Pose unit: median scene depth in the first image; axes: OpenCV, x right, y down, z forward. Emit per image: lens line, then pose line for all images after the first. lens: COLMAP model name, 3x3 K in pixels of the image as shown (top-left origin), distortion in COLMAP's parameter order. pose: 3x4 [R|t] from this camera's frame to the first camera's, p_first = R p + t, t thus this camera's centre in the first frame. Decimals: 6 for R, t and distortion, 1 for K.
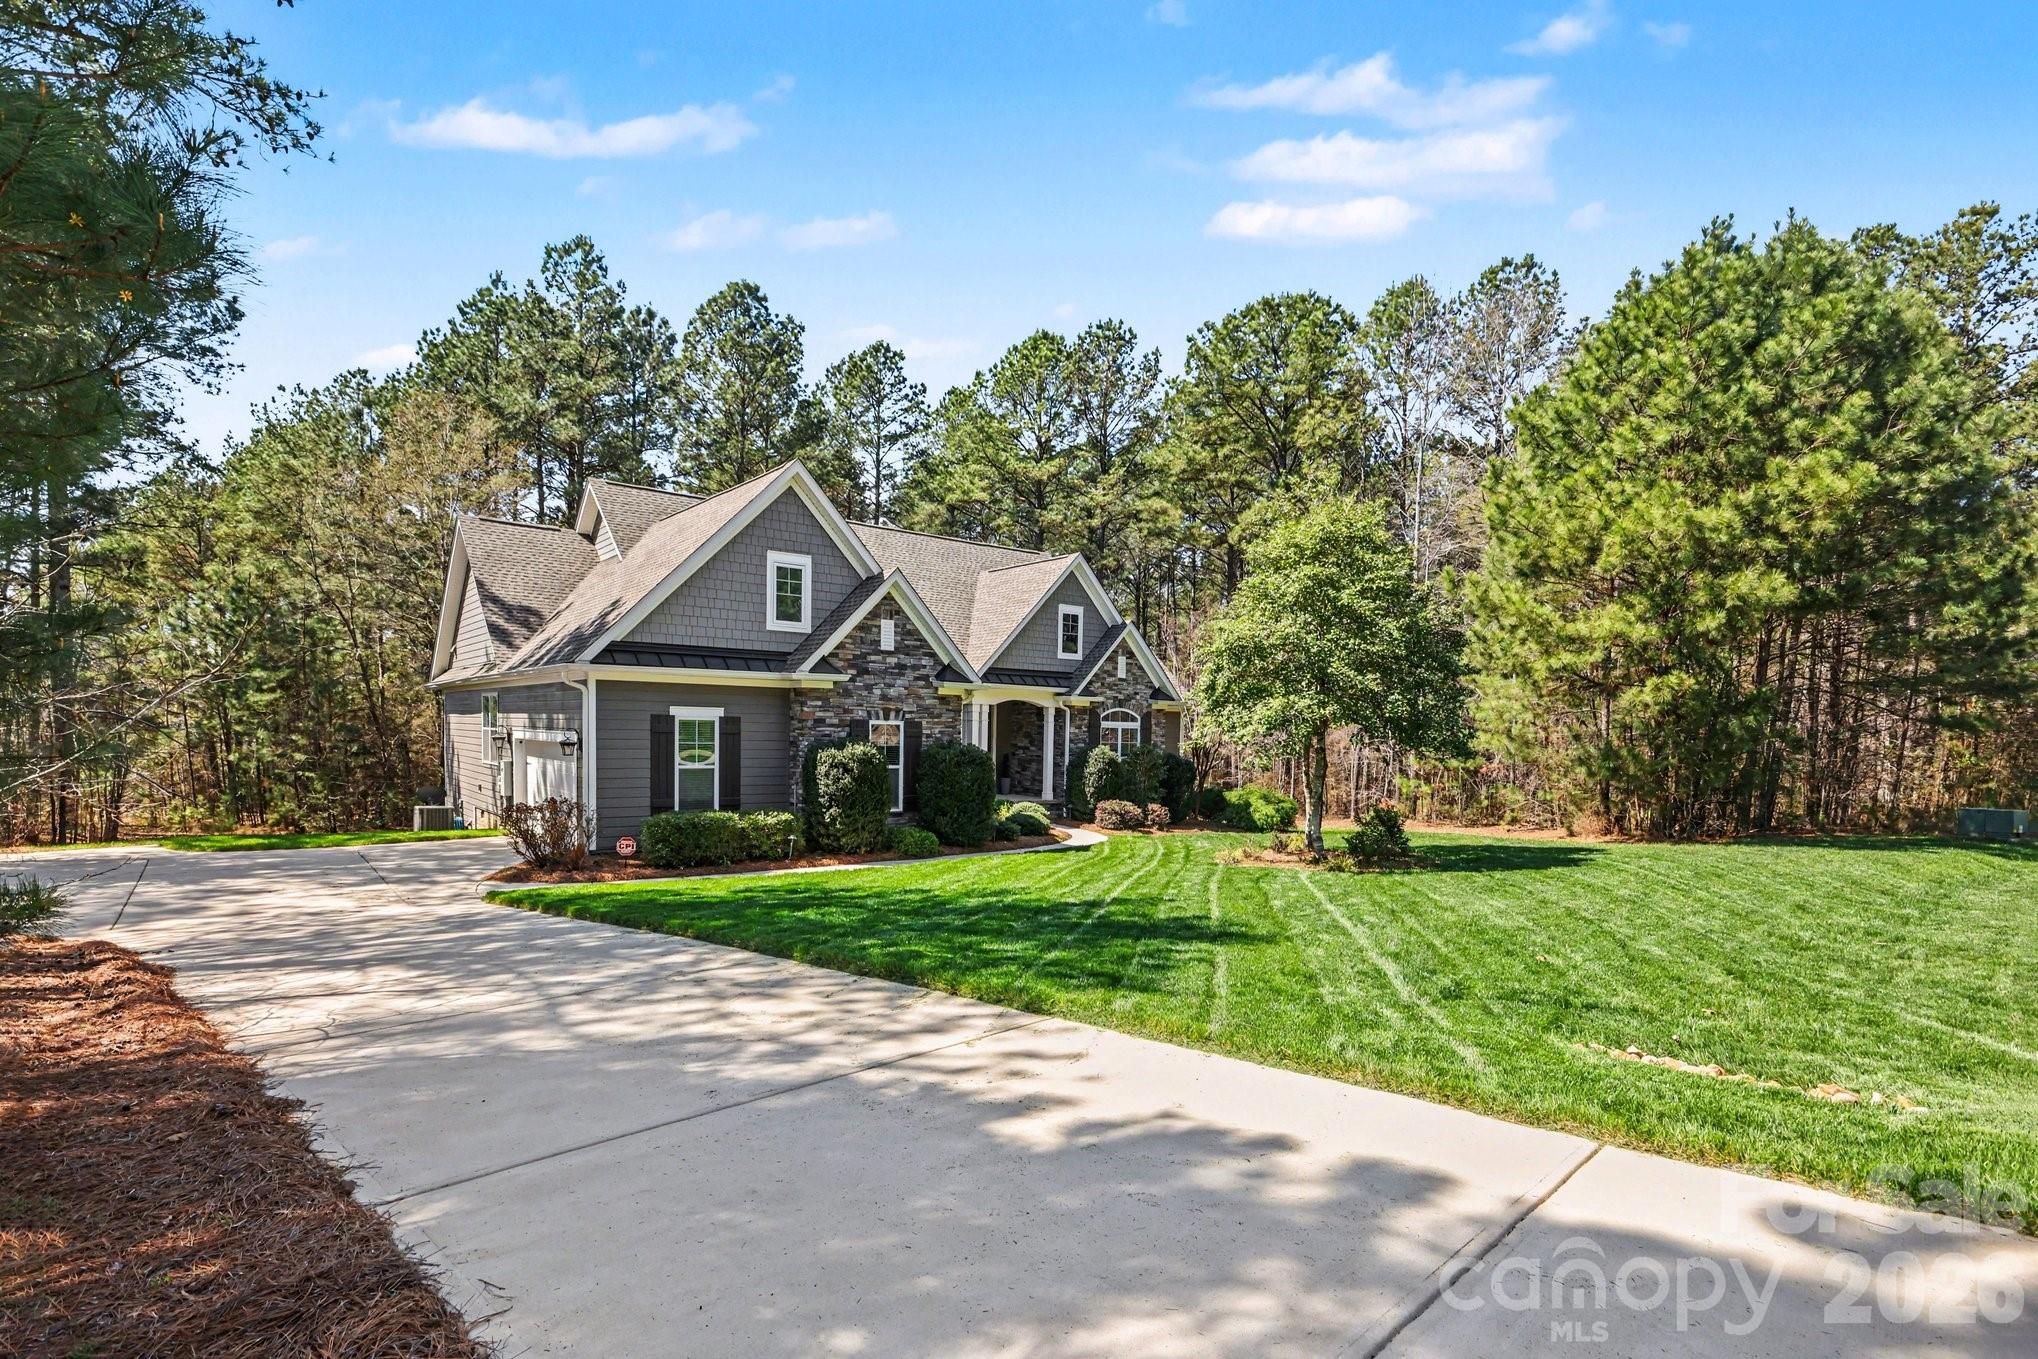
lens RADIAL K [[891.7, 0, 1018.5], [0, 891.7, 688.2], [0, 0, 1]] dist [0.004598, -0.000277]
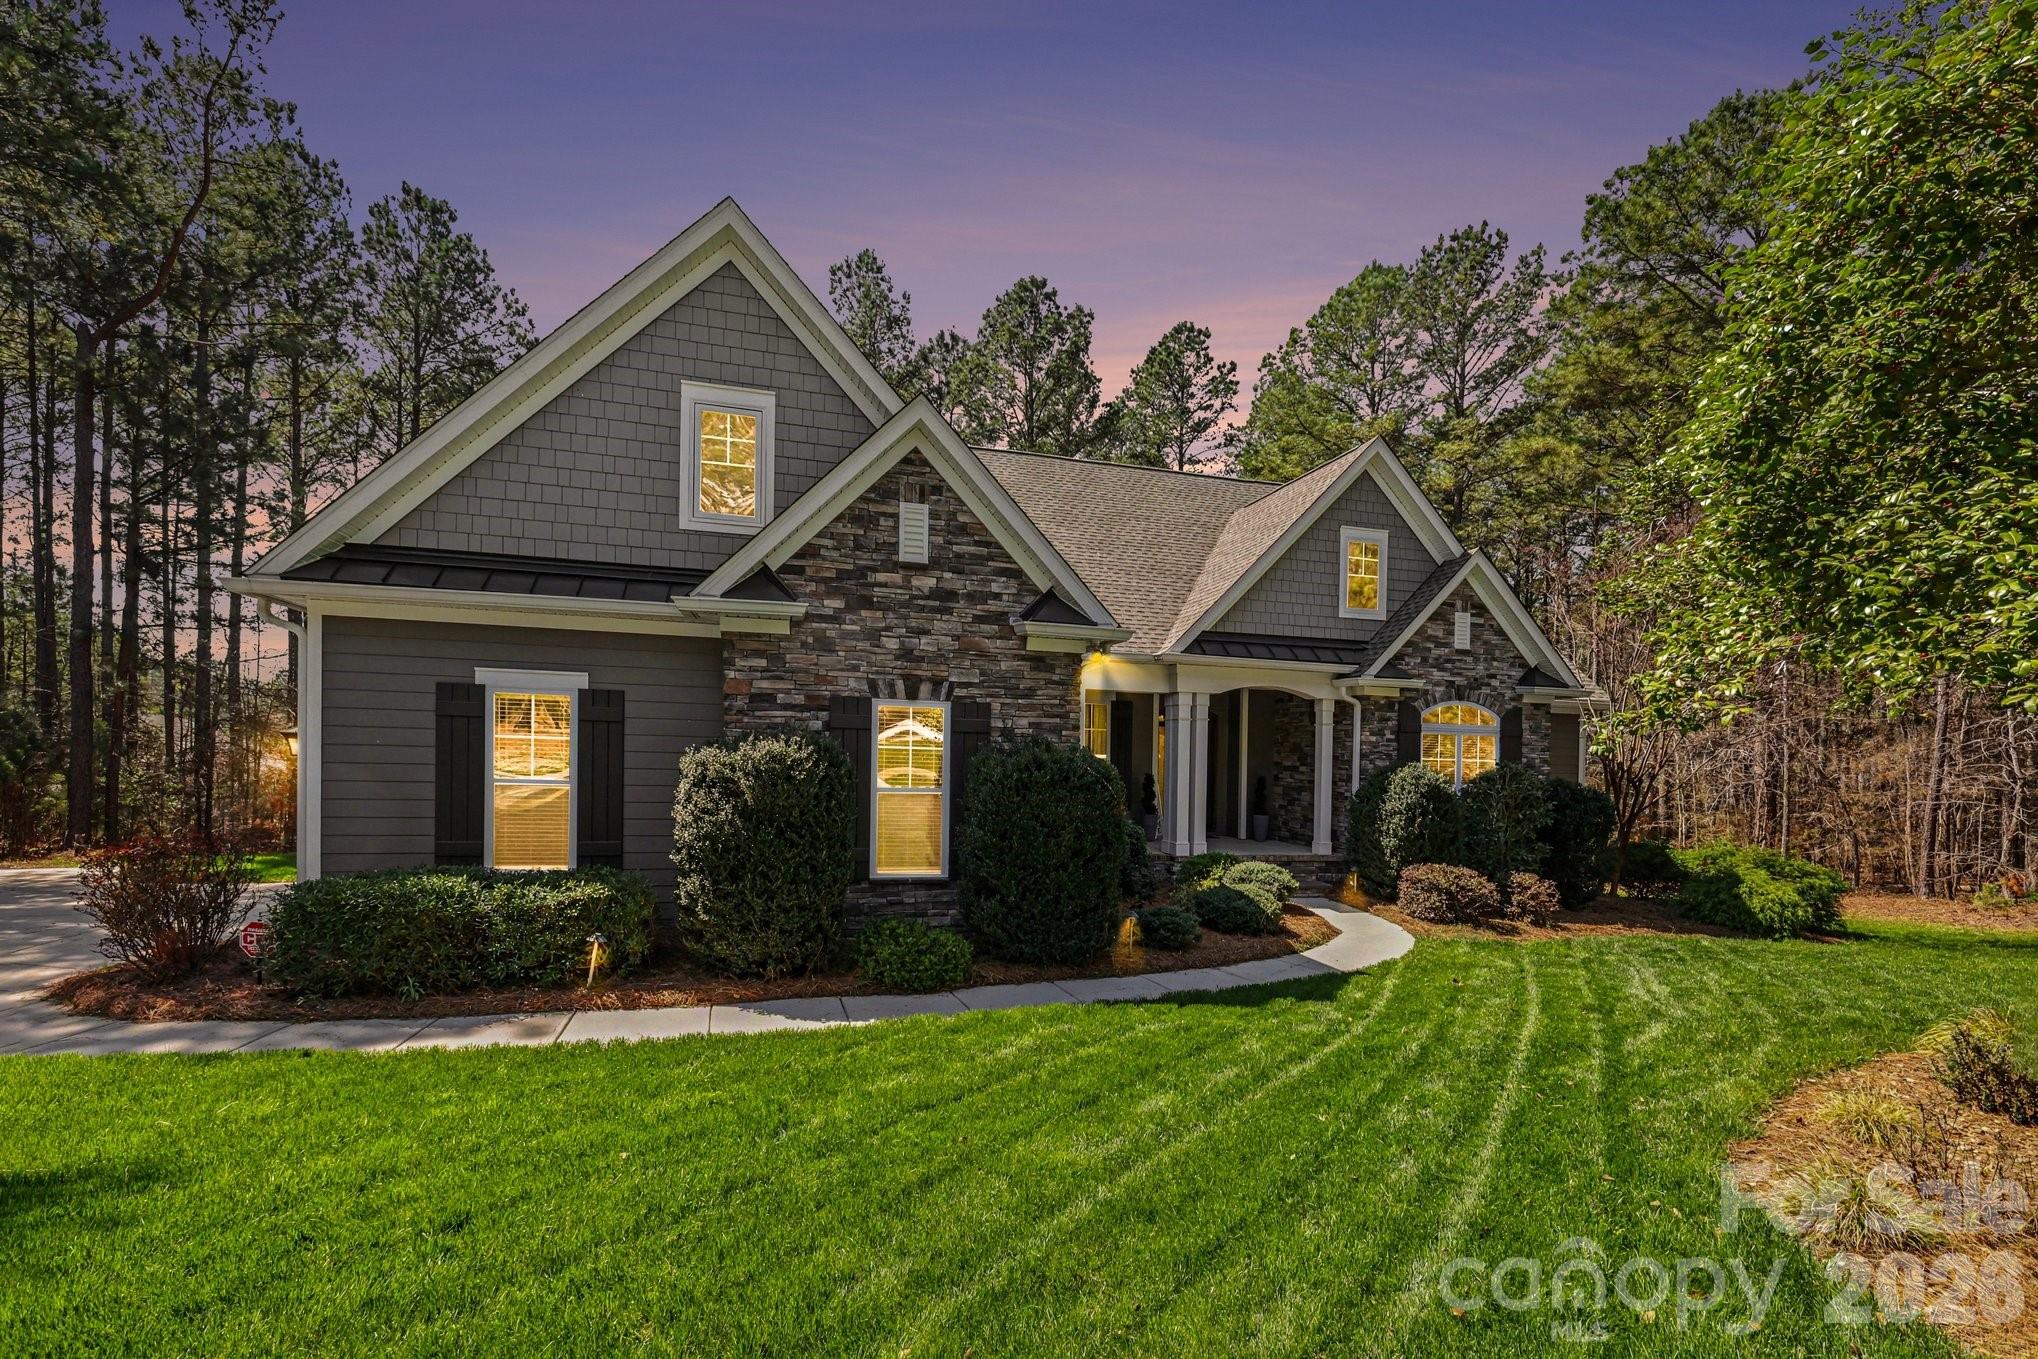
lens RADIAL K [[891.7, 0, 1000.7], [0, 891.7, 726.8], [0, 0, 1]] dist [0.004598, -0.000277]
pose [[0.924058, -0.007157, -0.382186, 0.063831], [0.011706, 0.999886, 0.009580, 0.032166], [0.382074, -0.013326, 0.924036, 0.369018]]
